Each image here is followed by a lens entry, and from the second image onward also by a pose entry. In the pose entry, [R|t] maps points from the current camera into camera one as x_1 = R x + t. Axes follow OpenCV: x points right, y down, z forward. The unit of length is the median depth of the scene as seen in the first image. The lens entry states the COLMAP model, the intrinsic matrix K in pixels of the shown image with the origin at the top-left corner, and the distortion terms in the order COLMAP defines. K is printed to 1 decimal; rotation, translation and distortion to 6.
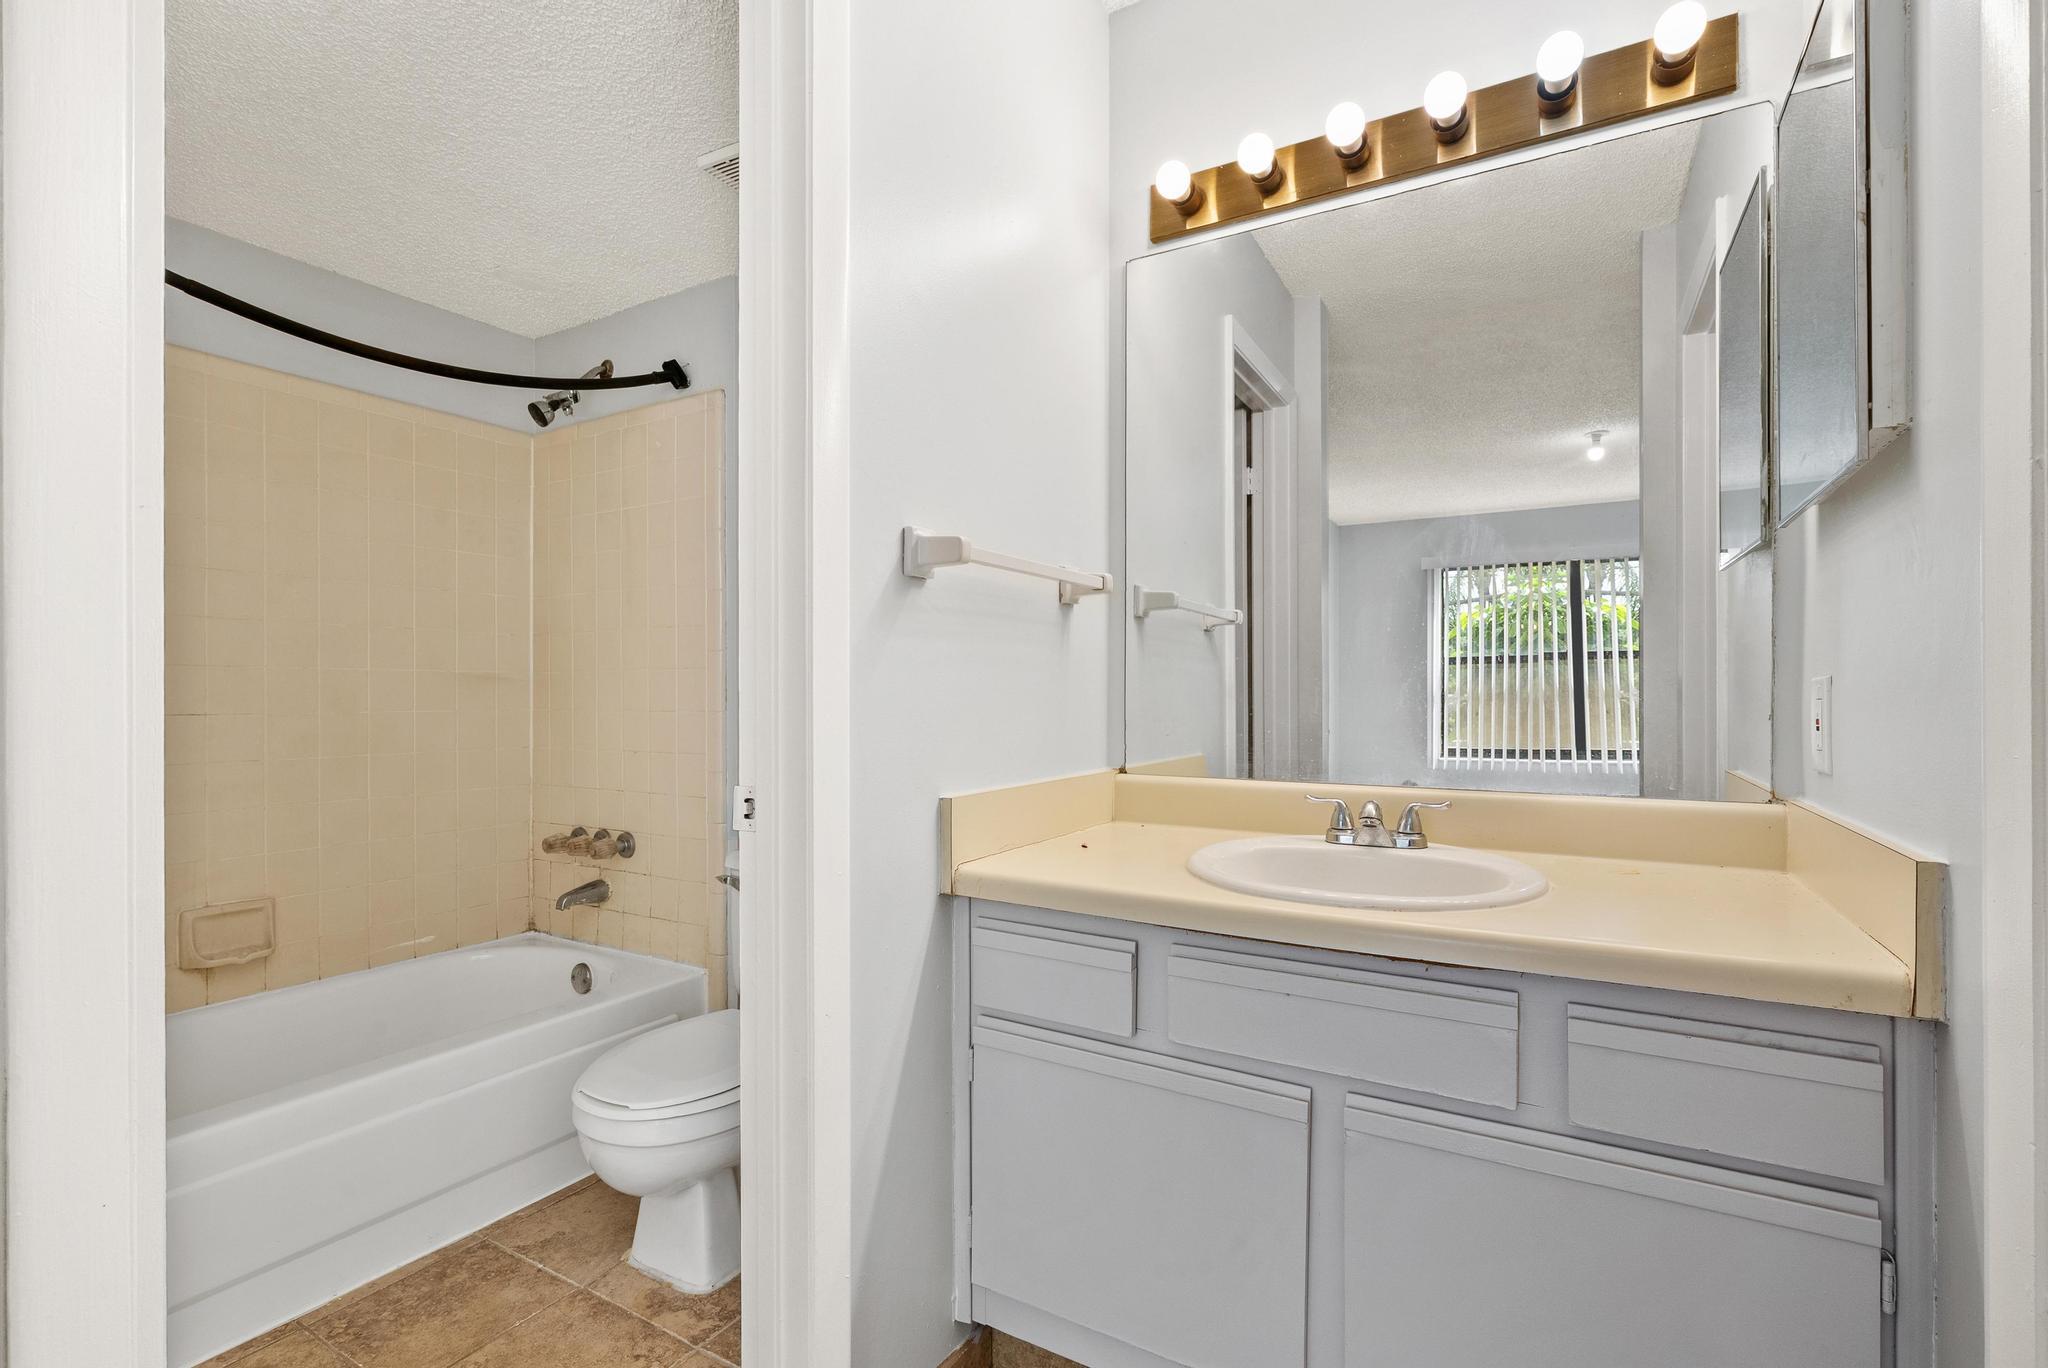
lens RADIAL K [[935.5, 0, 1026.7], [0, 935.5, 683.3], [0, 0, 1]] dist [-0.003440, 0.001654]
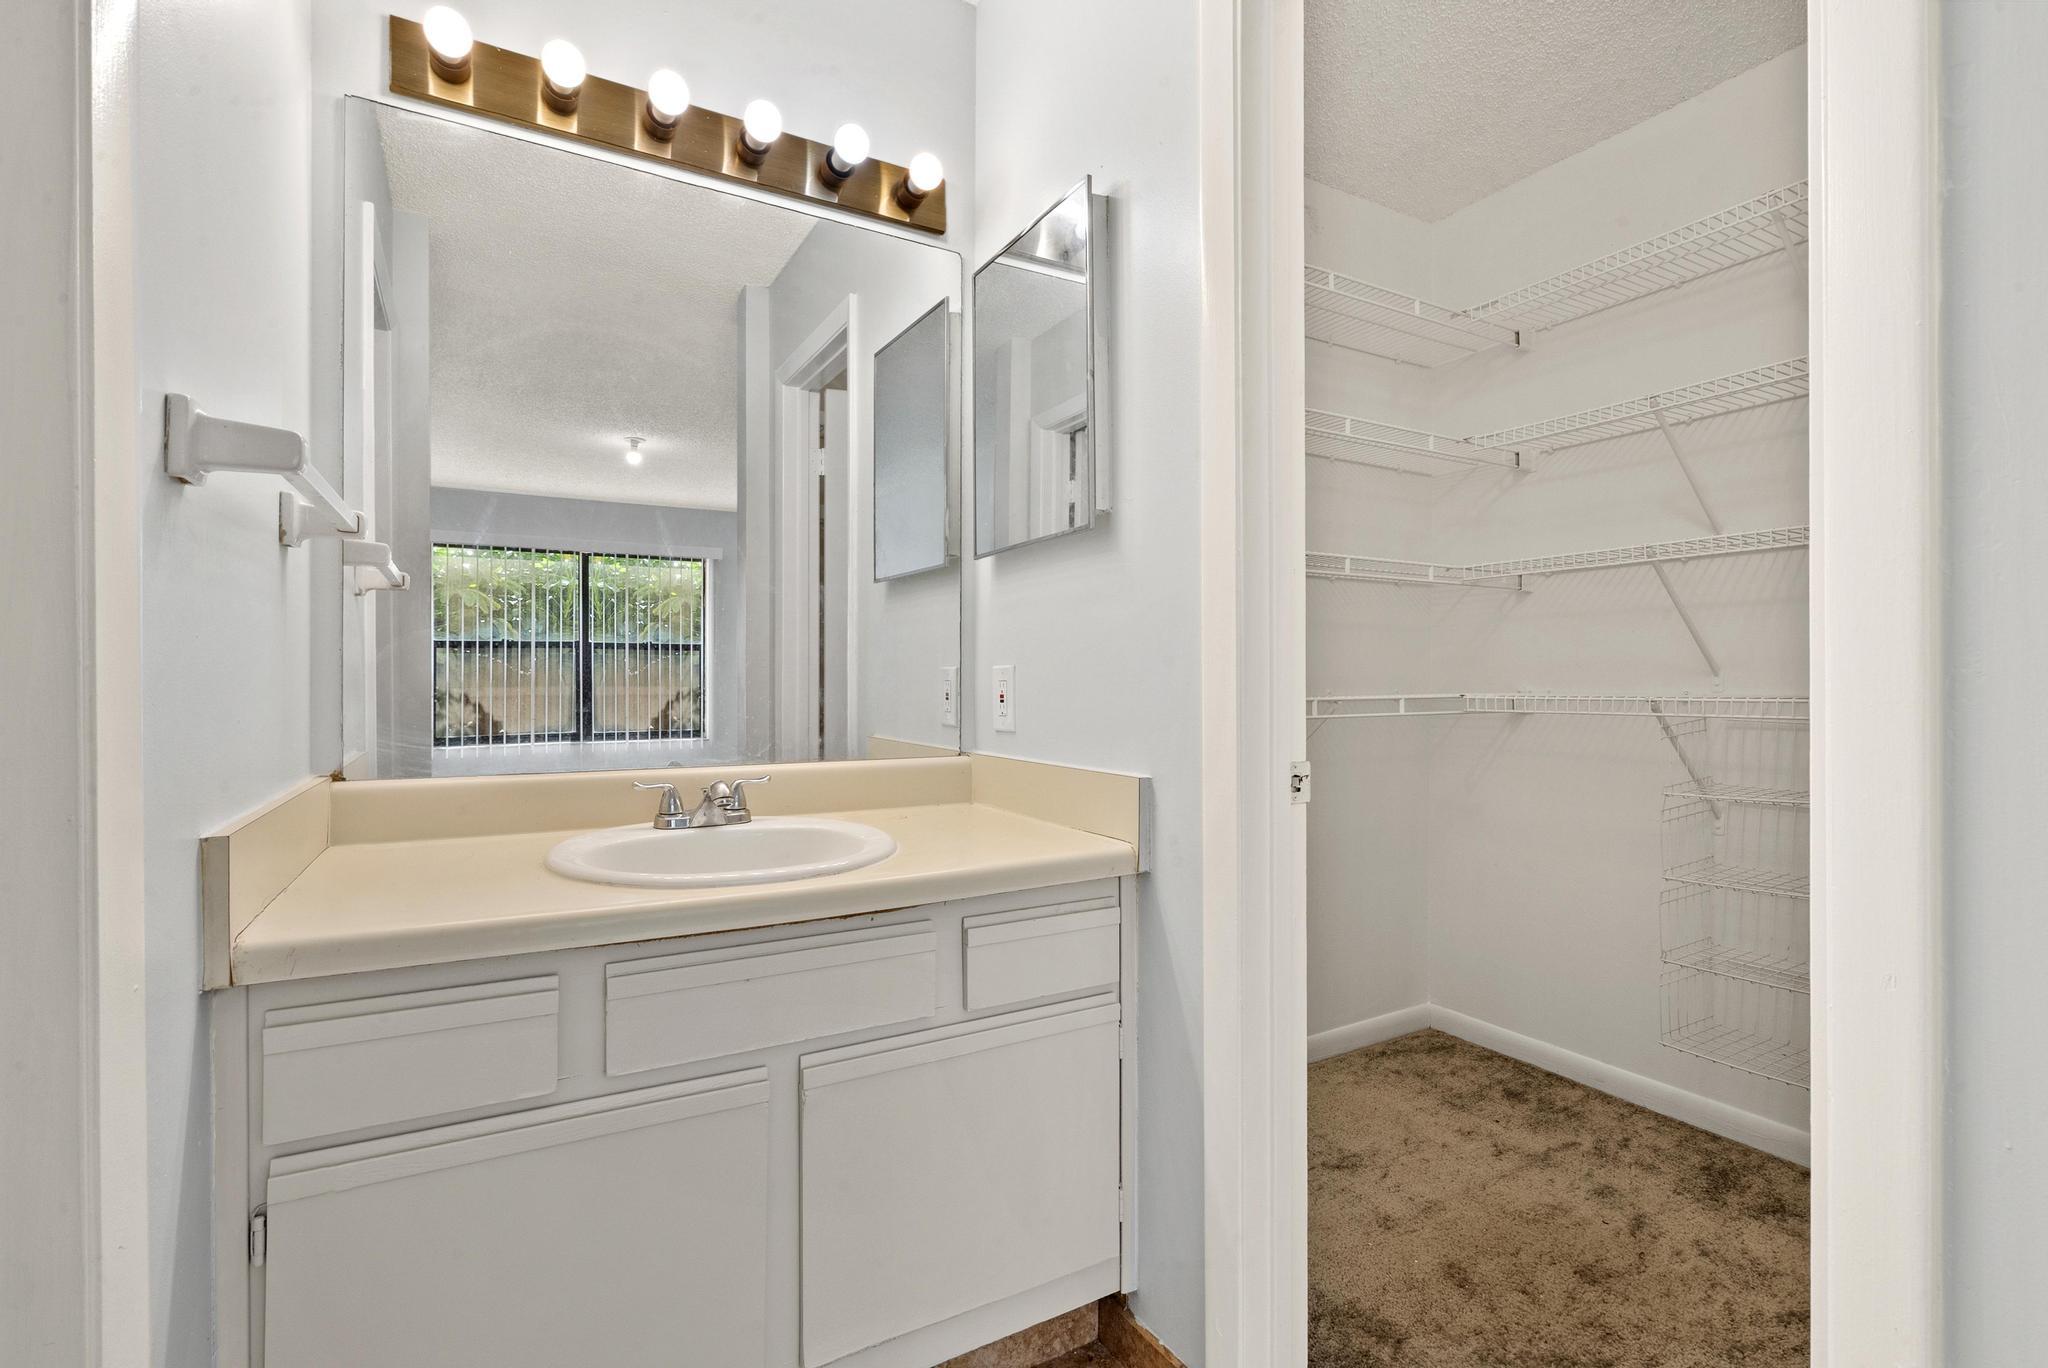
lens RADIAL K [[935.5, 0, 1020.5], [0, 935.5, 677.8], [0, 0, 1]] dist [-0.003440, 0.001654]
pose [[0.496049, 0.005871, 0.868275, -0.344074], [-0.014776, 0.999889, 0.001681, 0.005754], [-0.868169, -0.013664, 0.496081, 0.204856]]
